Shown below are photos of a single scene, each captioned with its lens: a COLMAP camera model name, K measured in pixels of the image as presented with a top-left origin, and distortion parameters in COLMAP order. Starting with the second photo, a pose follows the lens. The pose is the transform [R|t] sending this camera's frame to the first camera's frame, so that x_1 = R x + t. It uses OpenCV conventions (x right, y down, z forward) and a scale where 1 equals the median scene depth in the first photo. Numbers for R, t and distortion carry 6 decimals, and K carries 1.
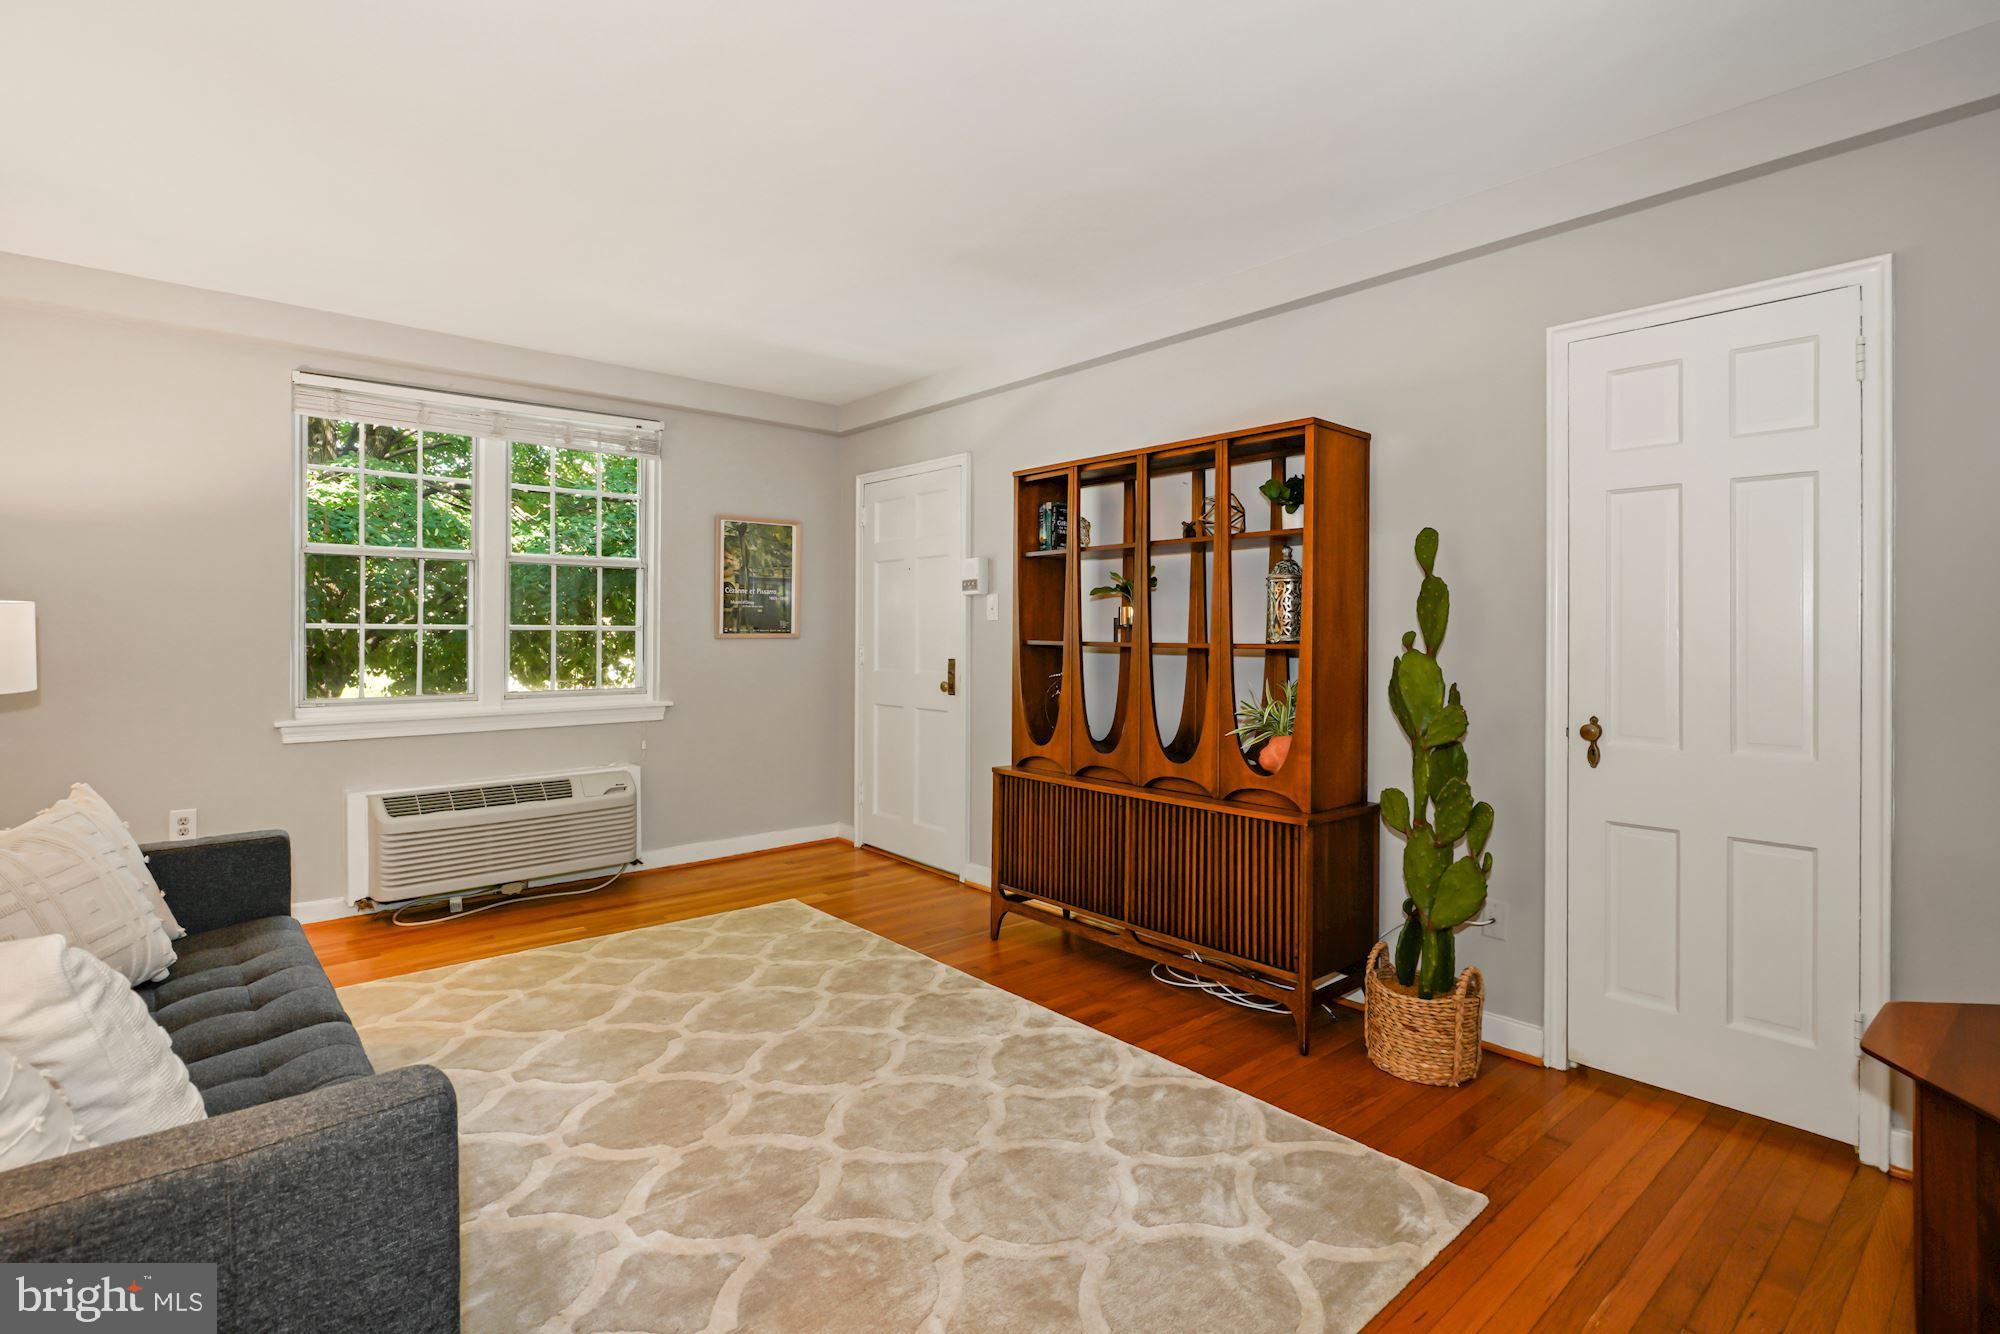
lens RADIAL K [[942.8, 0, 993.4], [0, 942.8, 631.4], [0, 0, 1]] dist [-0.003537, 0.000024]
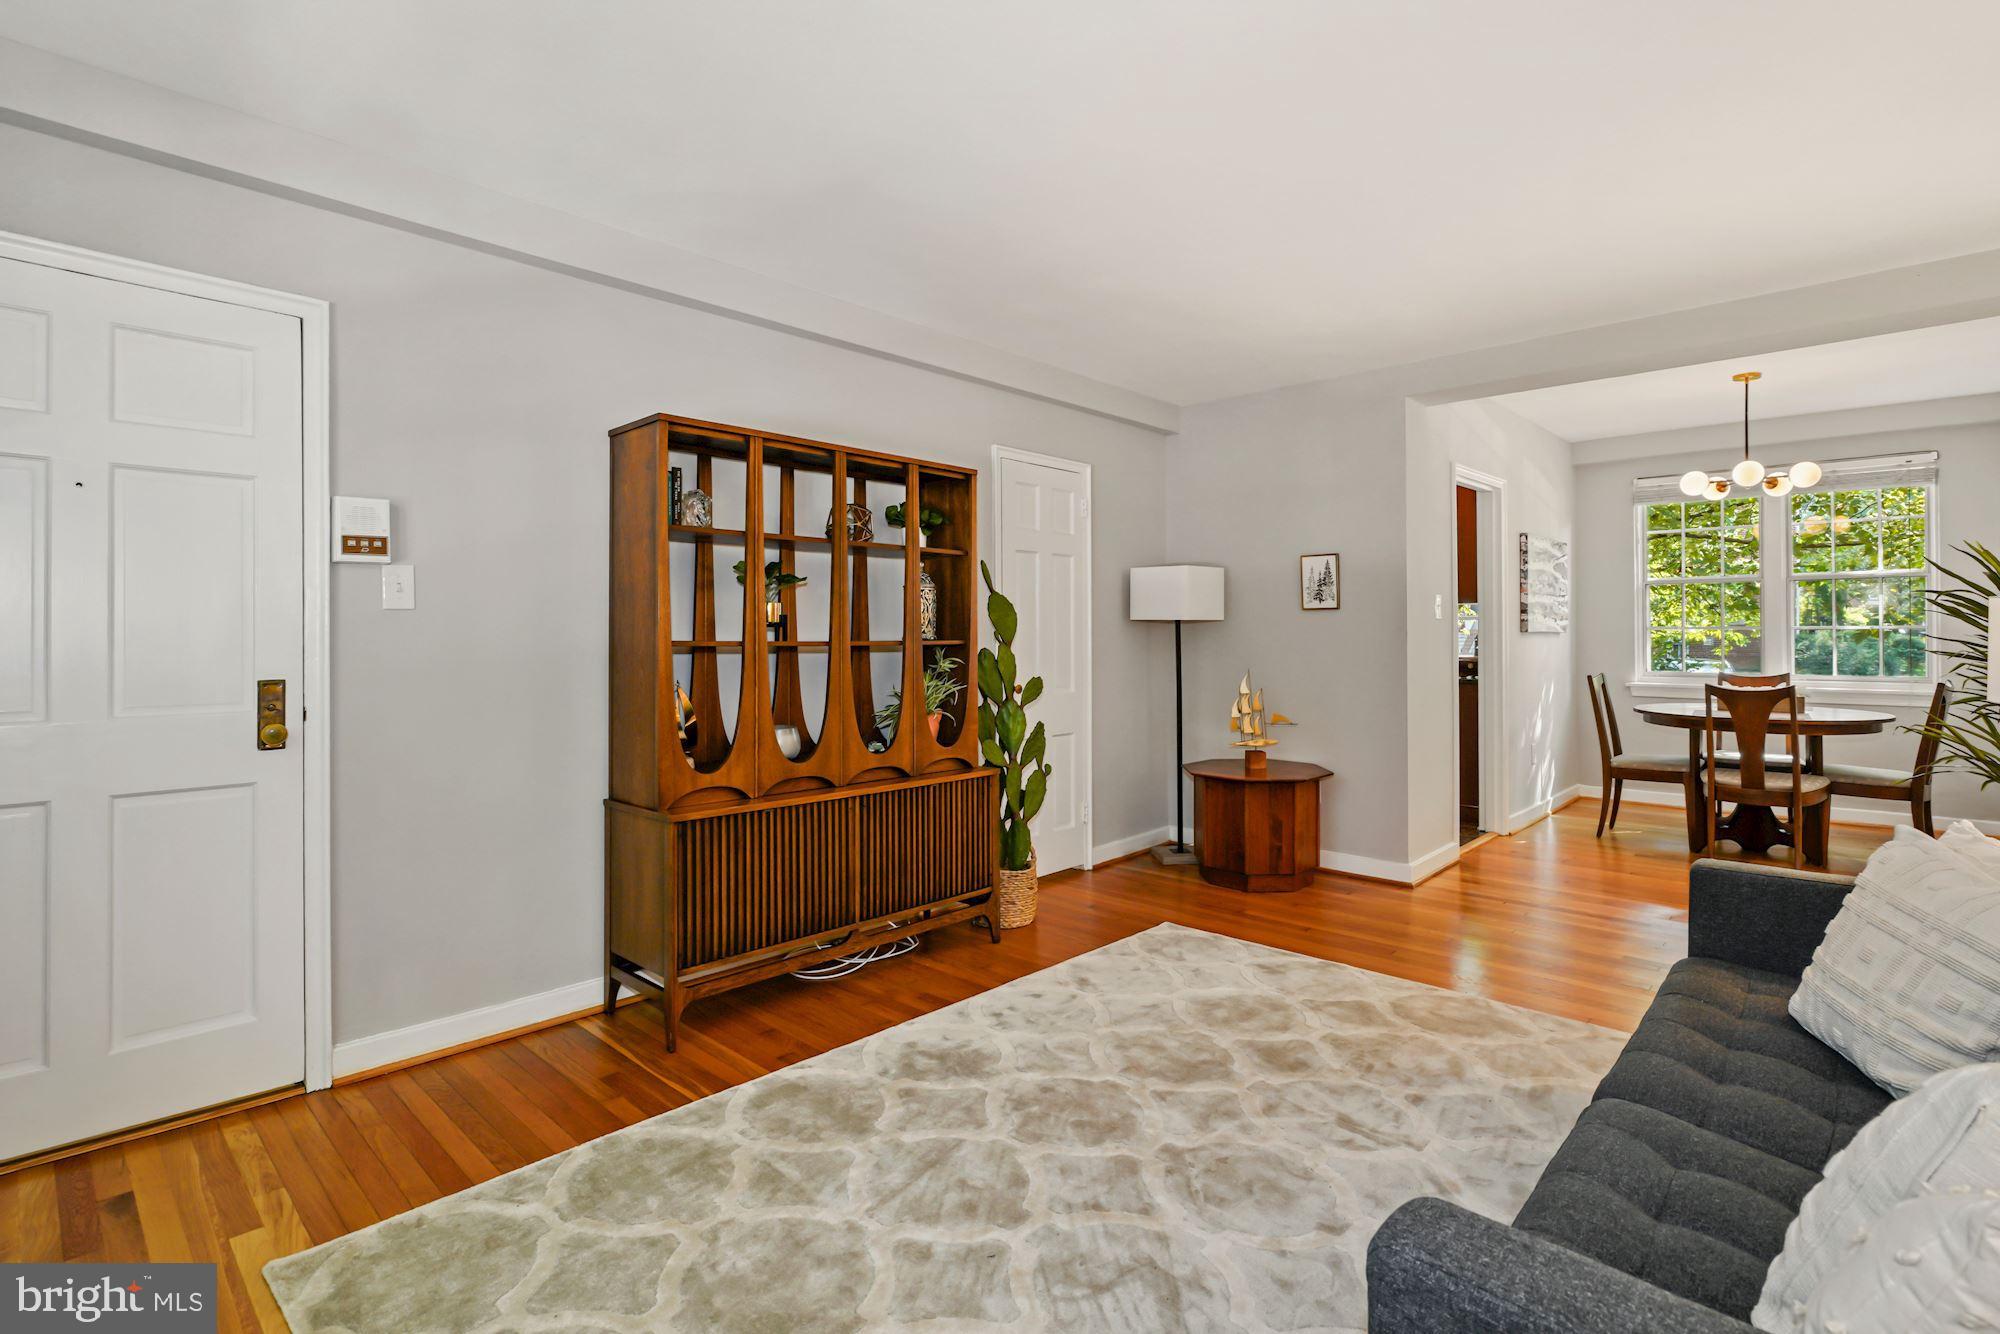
lens RADIAL K [[942.8, 0, 993.4], [0, 942.8, 631.4], [0, 0, 1]] dist [-0.003537, 0.000024]
pose [[-0.075070, 0.001245, 0.997178, -0.804624], [-0.001172, 0.999998, -0.001337, 0.003274], [-0.997178, -0.001269, -0.075068, 0.871175]]
